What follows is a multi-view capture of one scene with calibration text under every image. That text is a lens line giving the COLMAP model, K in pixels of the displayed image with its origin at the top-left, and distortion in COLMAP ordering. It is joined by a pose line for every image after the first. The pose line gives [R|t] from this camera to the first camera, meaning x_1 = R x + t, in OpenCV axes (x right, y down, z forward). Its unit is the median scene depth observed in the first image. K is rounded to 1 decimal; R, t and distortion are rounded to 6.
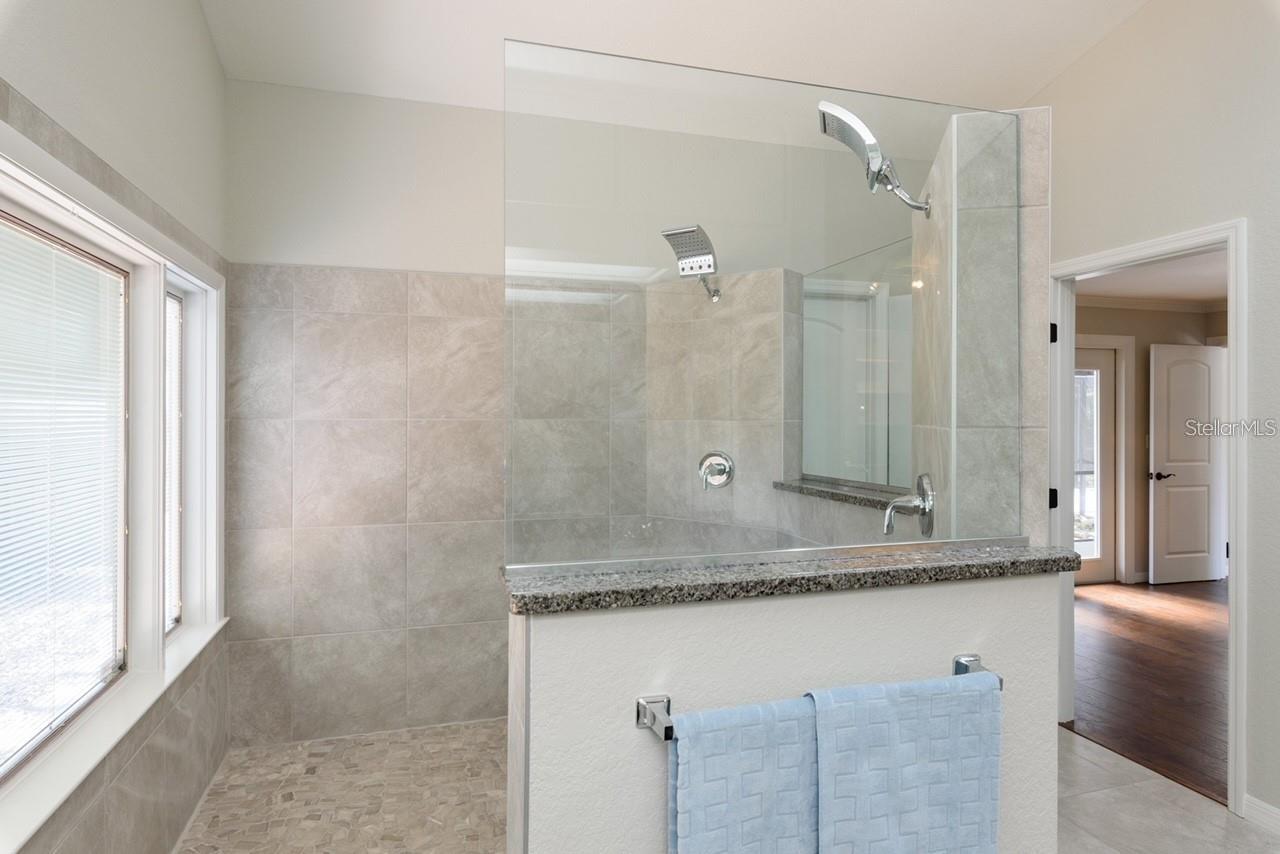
lens RADIAL K [[737.0, 0, 639.8], [0, 737.0, 414.4], [0, 0, 1]] dist [0.002151, 0.000459]
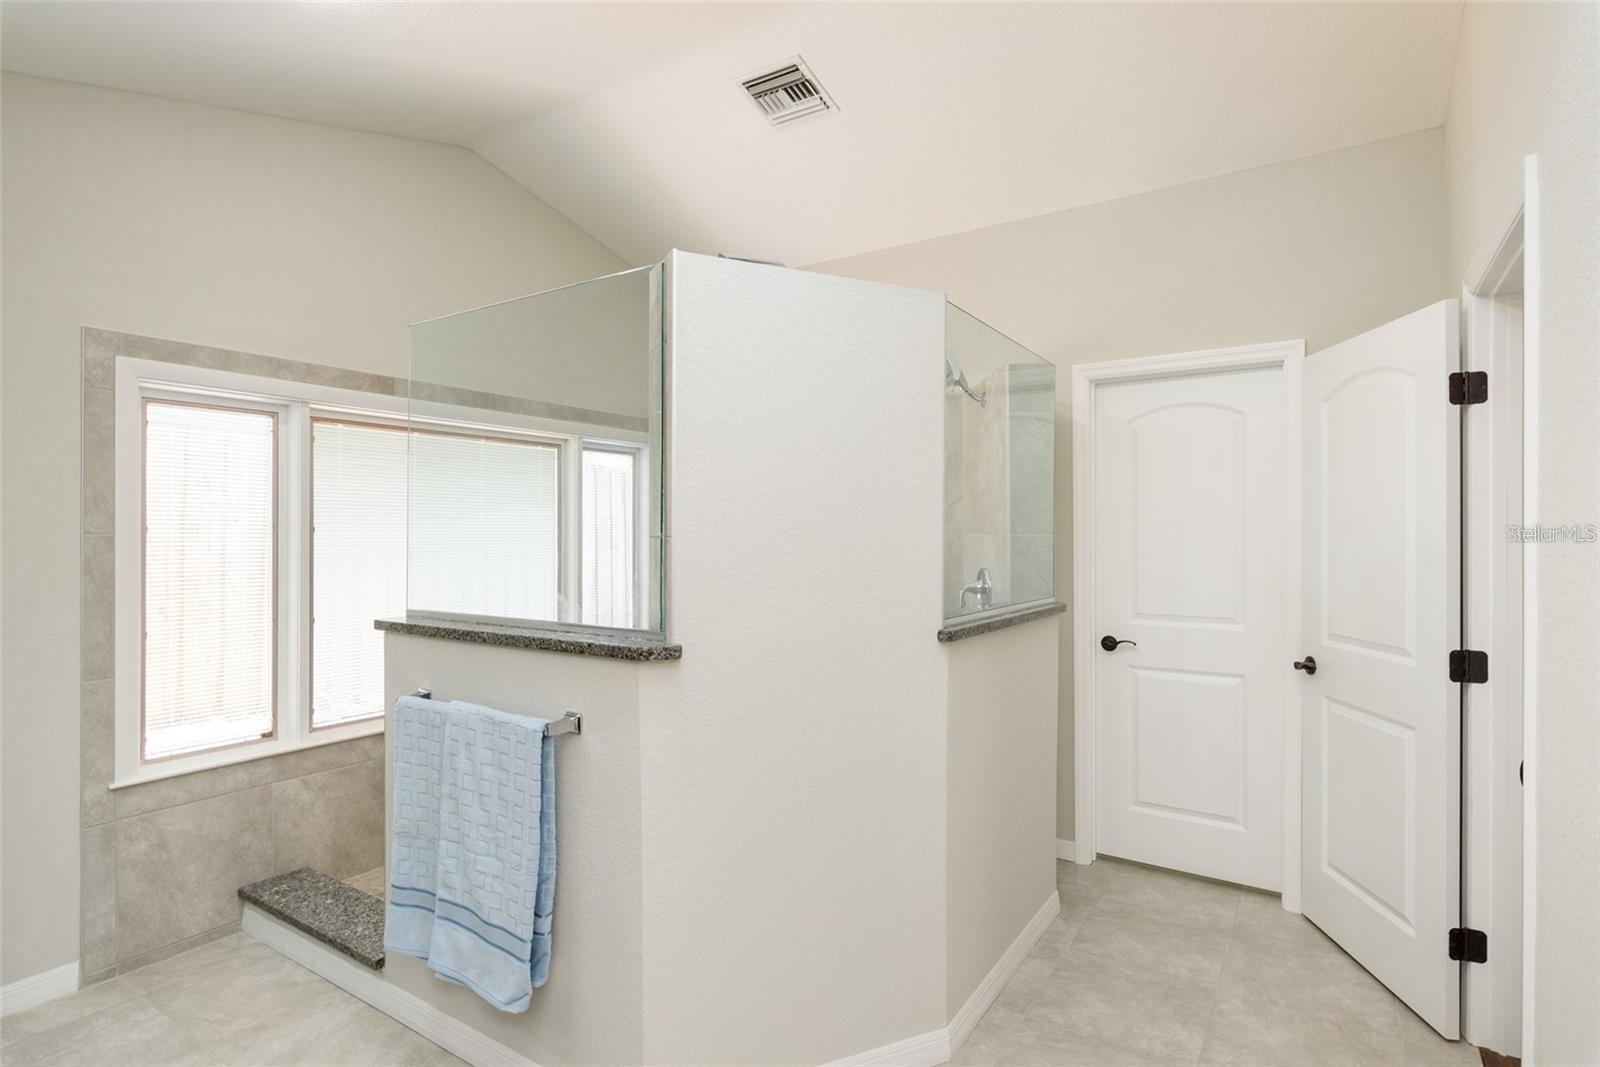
lens RADIAL K [[807.8, 0, 800.0], [0, 807.8, 533.5], [0, 0, 1]] dist [-0.001374, -0.000931]
pose [[0.639418, 0.000878, -0.768859, 1.322219], [-0.000293, 1.000000, 0.000899, 0.009669], [0.768859, -0.000349, 0.639418, 0.300556]]
